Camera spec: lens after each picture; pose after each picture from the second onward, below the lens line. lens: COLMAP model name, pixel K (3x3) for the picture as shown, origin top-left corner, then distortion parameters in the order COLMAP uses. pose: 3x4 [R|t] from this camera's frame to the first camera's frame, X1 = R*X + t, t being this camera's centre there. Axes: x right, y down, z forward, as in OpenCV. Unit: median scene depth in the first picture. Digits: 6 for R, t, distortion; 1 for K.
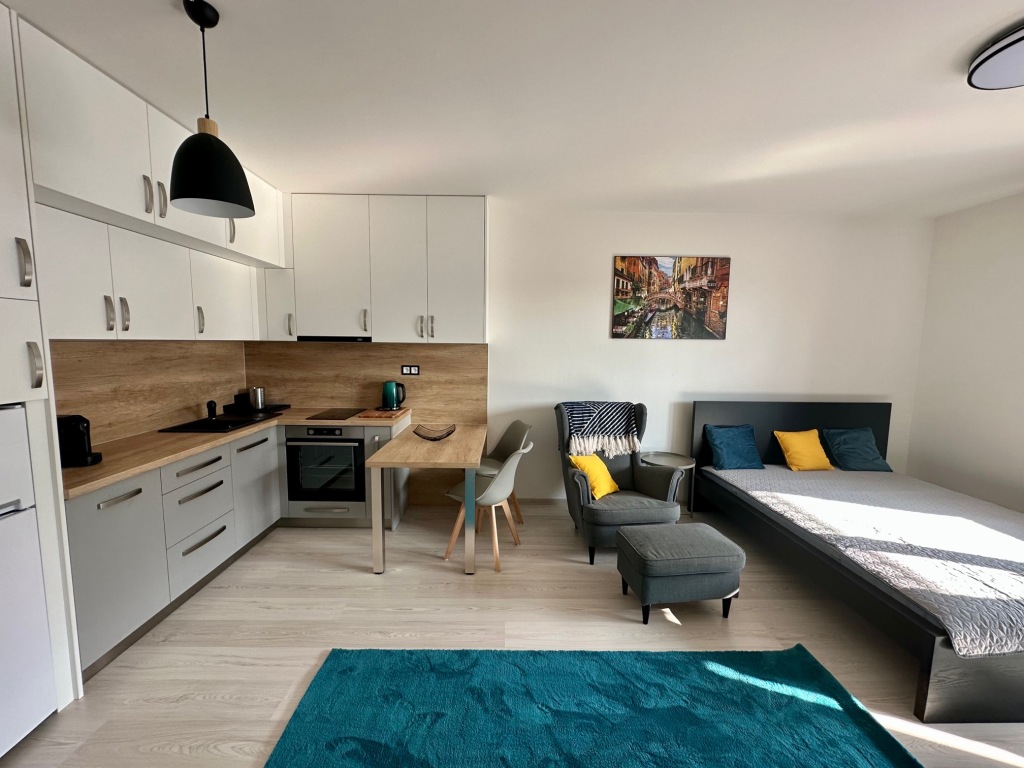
lens RADIAL K [[408.4, 0, 509.6], [0, 408.4, 383.7], [0, 0, 1]] dist [-0.001487, 0.000048]
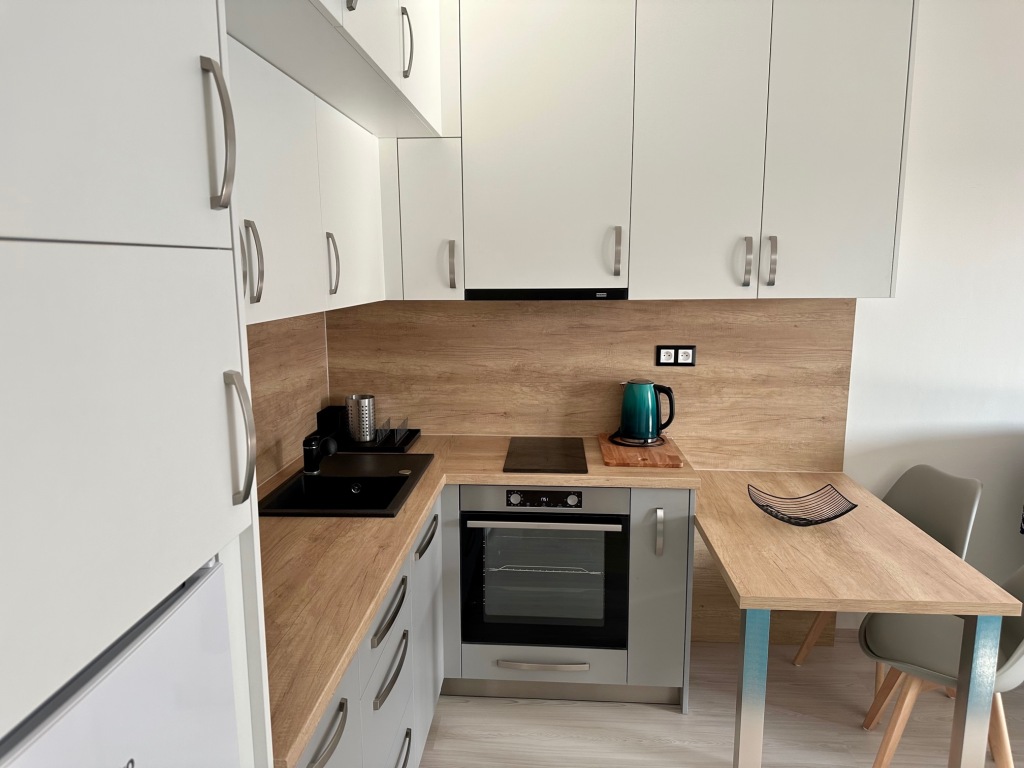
lens RADIAL K [[716.8, 0, 508.4], [0, 716.8, 387.3], [0, 0, 1]] dist [0.169868, -0.298793]
pose [[0.996567, -0.004766, -0.082659, -0.371413], [0.009953, 0.997998, 0.062456, -0.051729], [0.082196, -0.063065, 0.994619, 0.171061]]
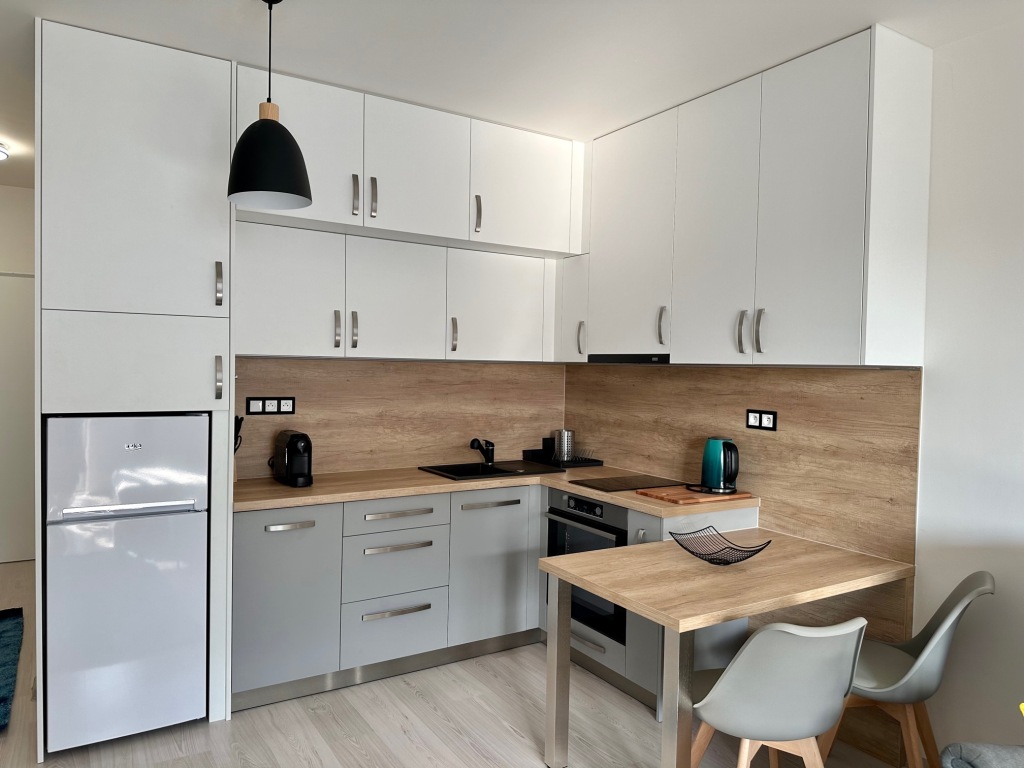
lens RADIAL K [[716.8, 0, 508.4], [0, 716.8, 387.3], [0, 0, 1]] dist [0.169868, -0.298793]
pose [[0.520526, 0.024141, -0.853504, 0.365043], [-0.098407, 0.994635, -0.031883, -0.014284], [0.848156, 0.100587, 0.520110, 0.273456]]
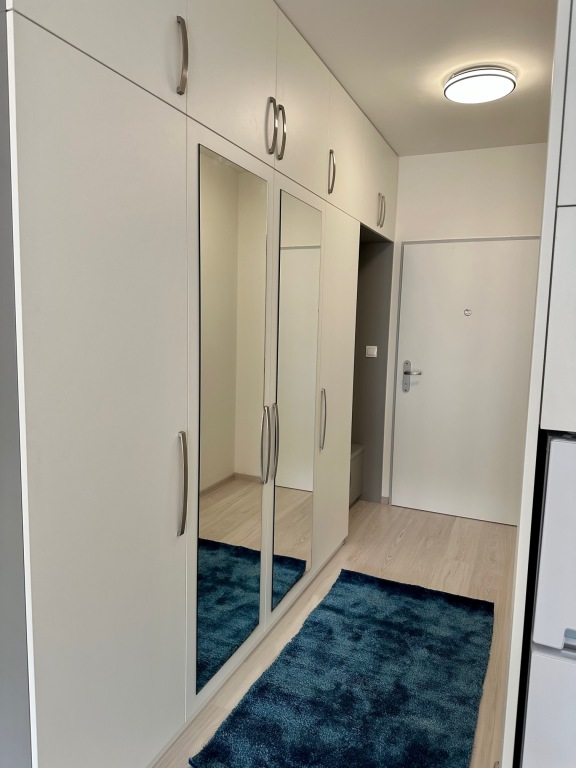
lens RADIAL K [[570.0, 0, 285.8], [0, 570.0, 397.4], [0, 0, 1]] dist [0.073747, -0.083266]
pose [[-0.419088, 0.092653, -0.903206, -0.193487], [-0.117463, 0.980887, 0.155124, -0.009393], [0.900315, 0.171104, -0.400195, 0.258906]]
